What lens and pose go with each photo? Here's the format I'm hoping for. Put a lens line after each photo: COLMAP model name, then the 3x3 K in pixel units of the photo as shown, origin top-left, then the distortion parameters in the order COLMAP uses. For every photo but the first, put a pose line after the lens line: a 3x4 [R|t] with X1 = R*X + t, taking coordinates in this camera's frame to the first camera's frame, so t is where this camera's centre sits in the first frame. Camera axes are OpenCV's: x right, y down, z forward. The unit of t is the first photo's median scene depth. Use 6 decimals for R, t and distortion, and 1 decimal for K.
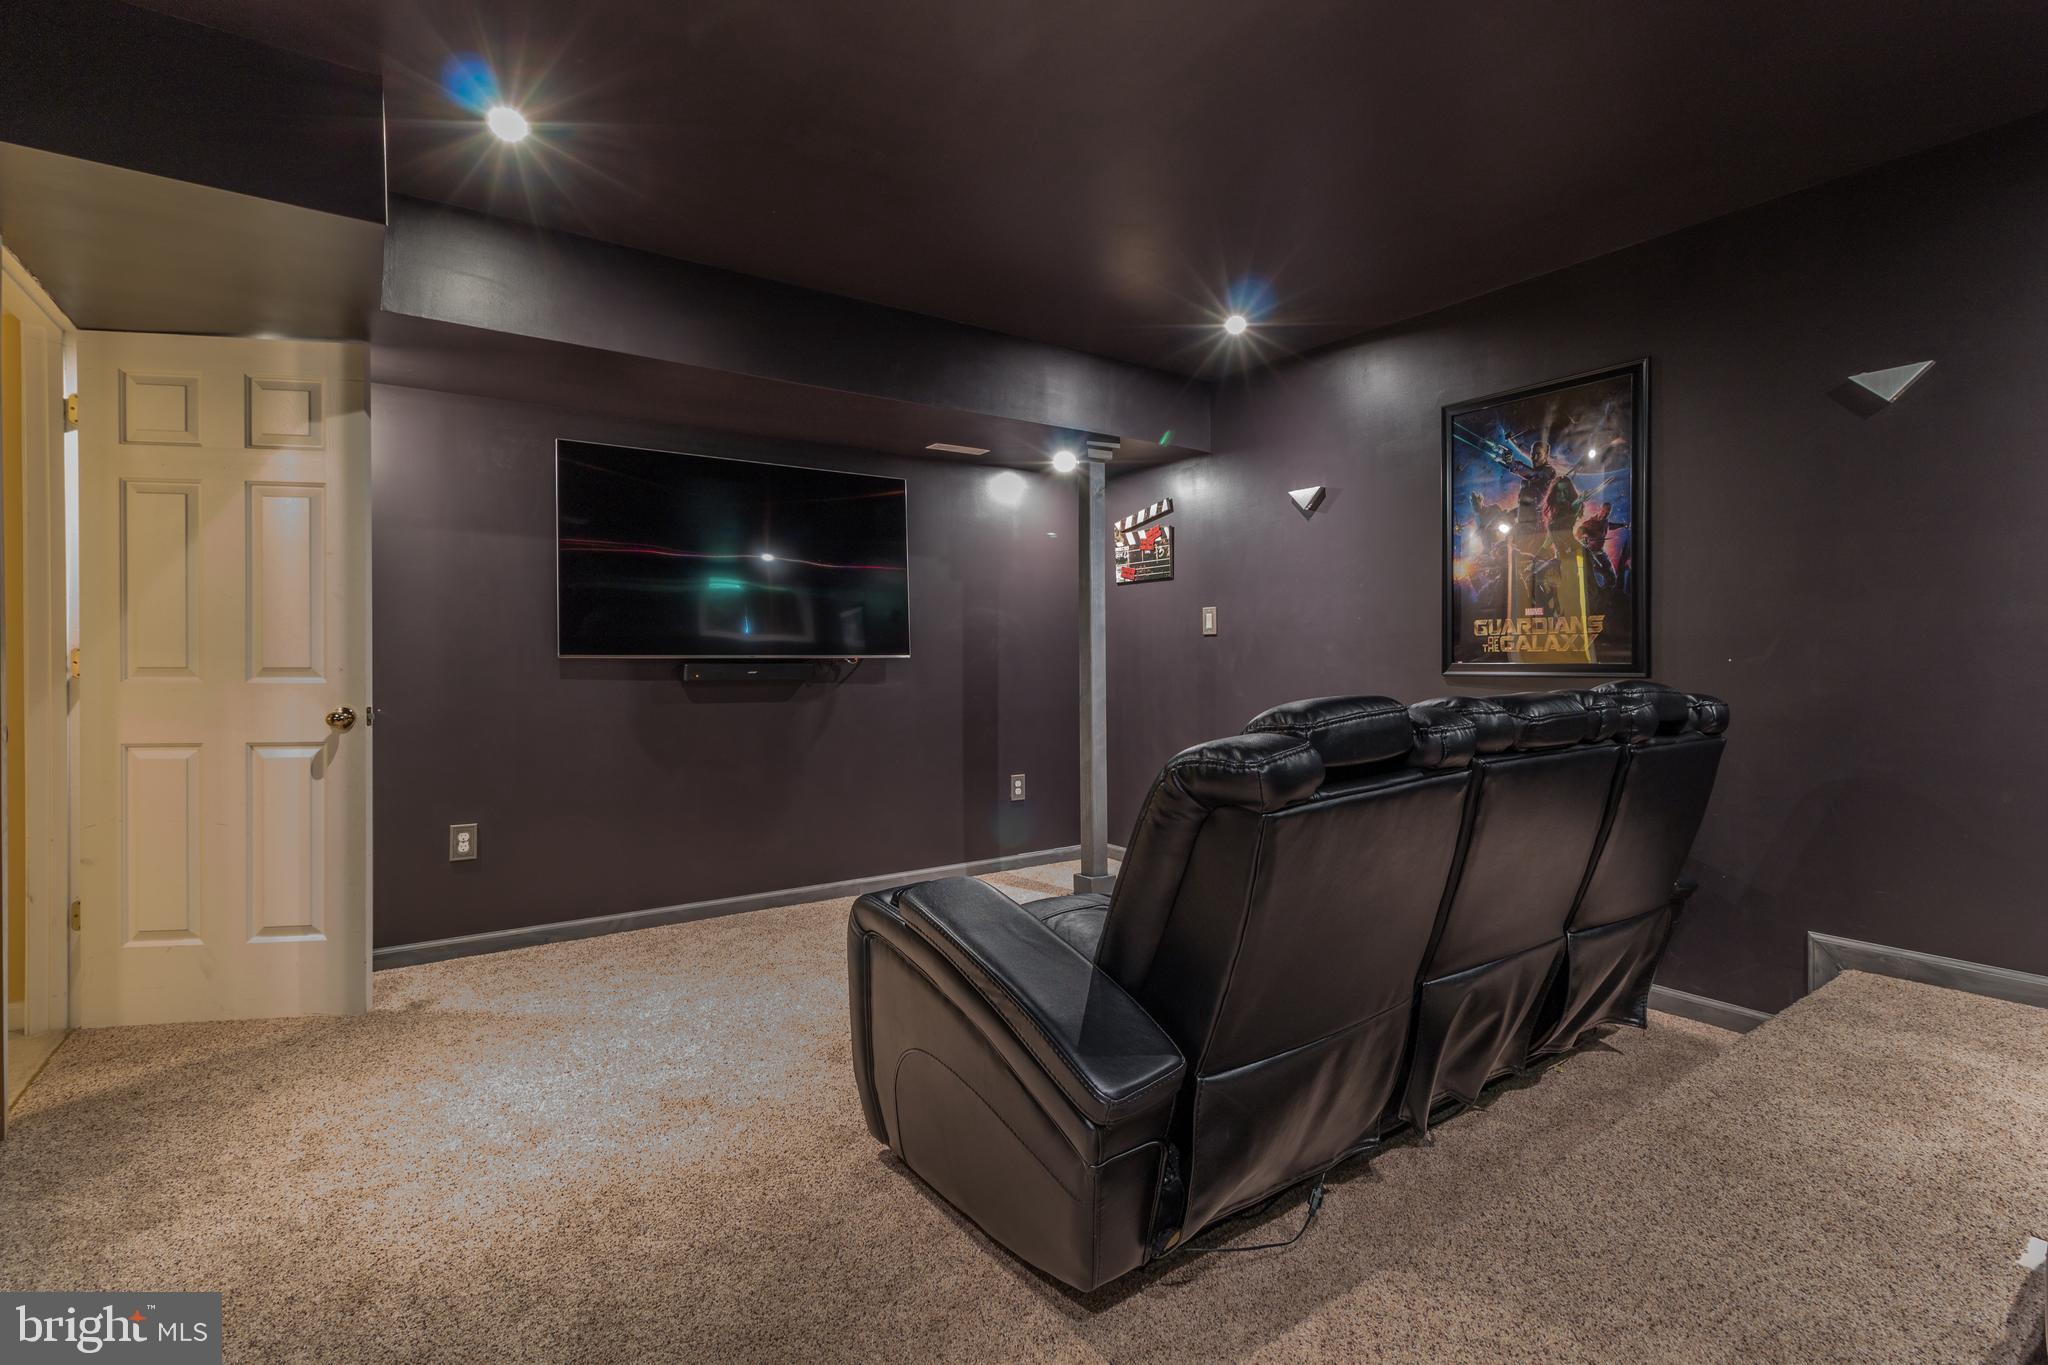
lens RADIAL K [[952.5, 0, 1026.0], [0, 952.5, 666.5], [0, 0, 1]] dist [0.001452, 0.001155]
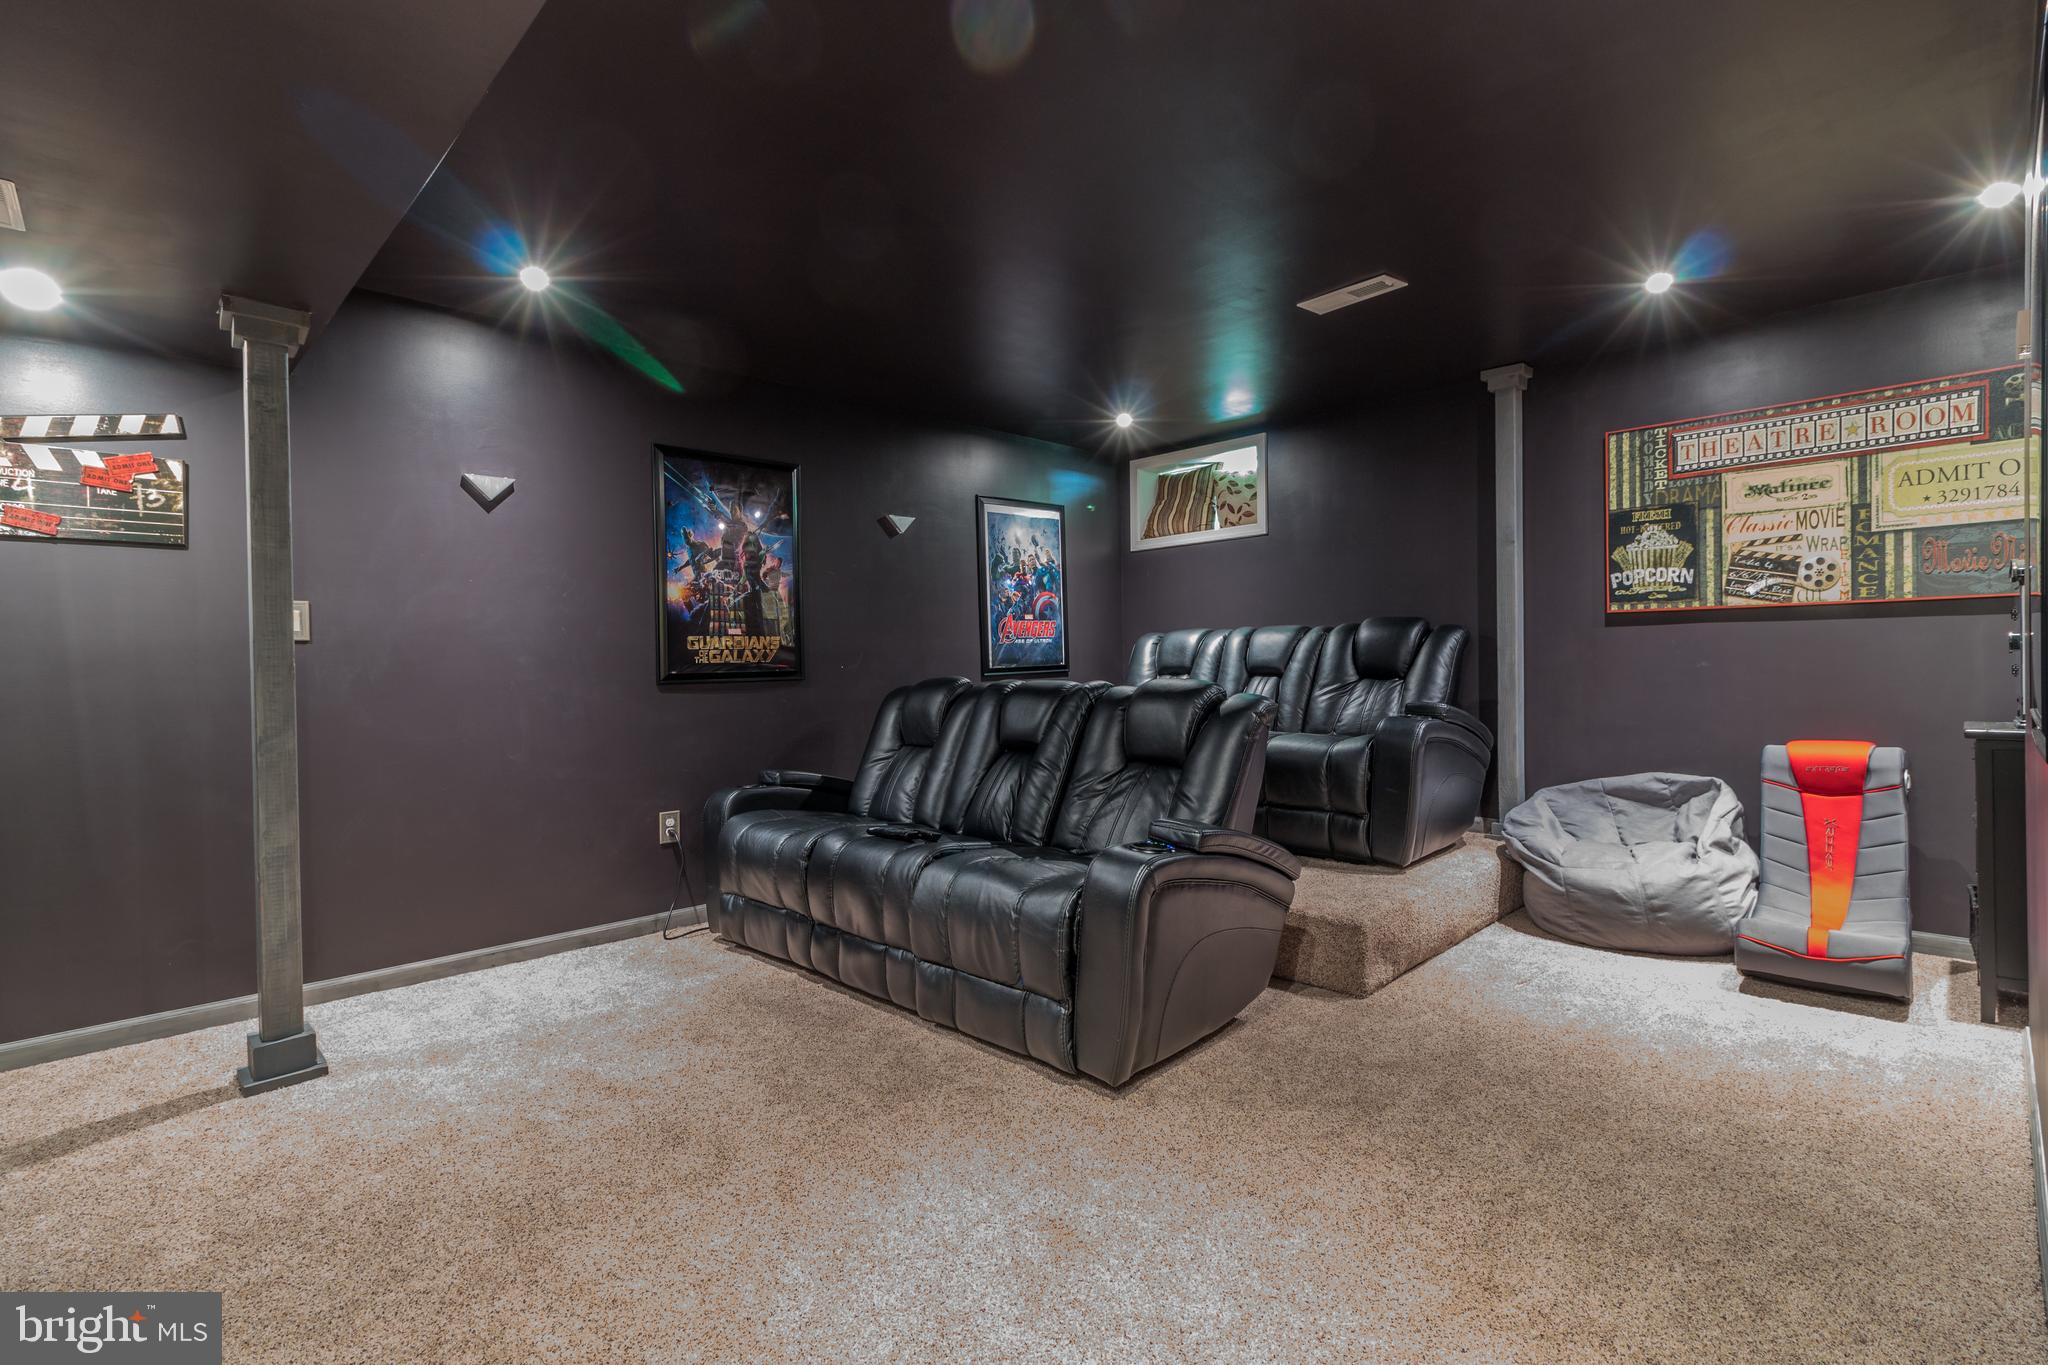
lens RADIAL K [[952.5, 0, 1026.0], [0, 952.5, 666.5], [0, 0, 1]] dist [0.001452, 0.001155]
pose [[-0.172738, -0.000922, 0.984967, -0.766088], [0.023592, 0.999709, 0.005073, -0.007294], [-0.984685, 0.024113, -0.172666, 0.798812]]
